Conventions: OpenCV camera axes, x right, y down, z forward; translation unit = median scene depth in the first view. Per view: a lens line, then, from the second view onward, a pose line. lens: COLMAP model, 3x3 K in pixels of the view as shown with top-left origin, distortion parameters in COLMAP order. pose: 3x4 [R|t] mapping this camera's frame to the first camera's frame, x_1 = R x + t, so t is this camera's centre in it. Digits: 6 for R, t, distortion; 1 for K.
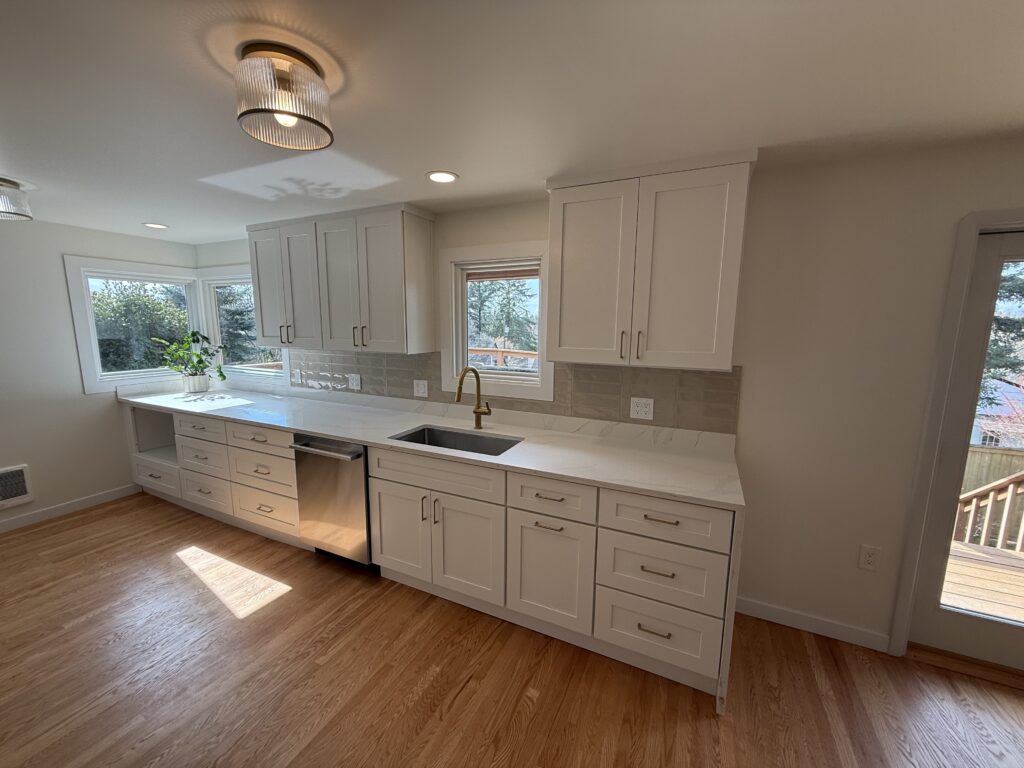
lens RADIAL K [[408.4, 0, 511.7], [0, 408.4, 383.7], [0, 0, 1]] dist [-0.001175, 0.000700]
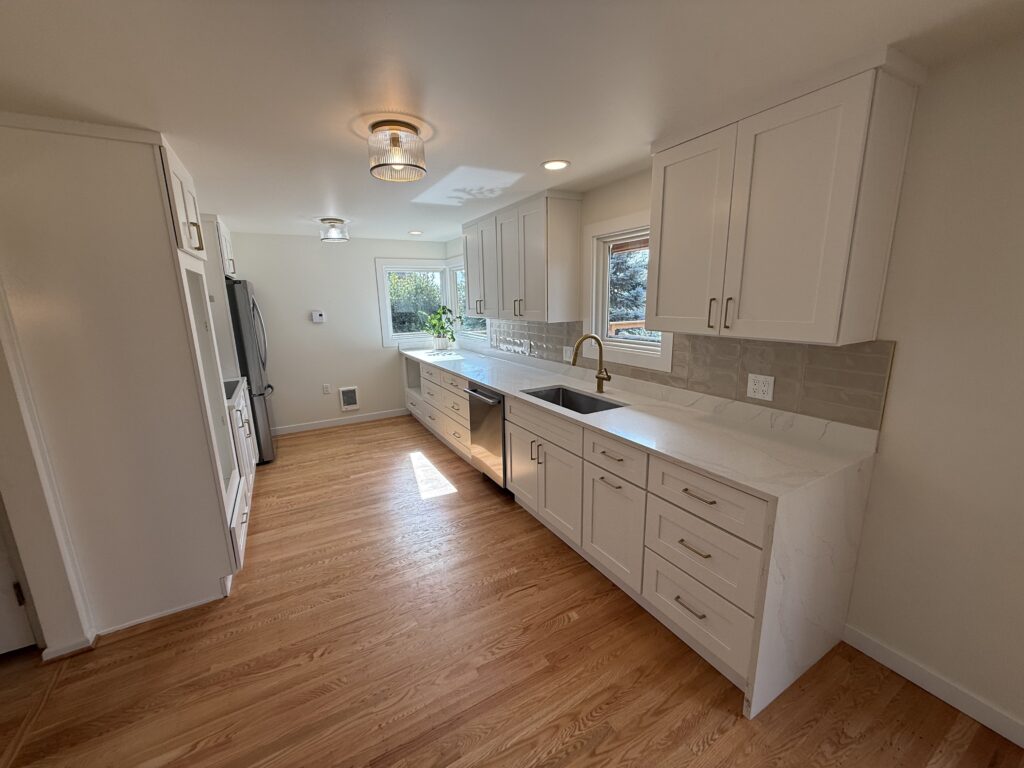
lens RADIAL K [[408.4, 0, 509.9], [0, 408.4, 385.0], [0, 0, 1]] dist [-0.001175, 0.000700]
pose [[0.815431, 0.095219, -0.570969, 0.370018], [-0.055045, 0.994663, 0.087264, 0.009466], [0.576231, -0.039728, 0.816320, -0.021130]]
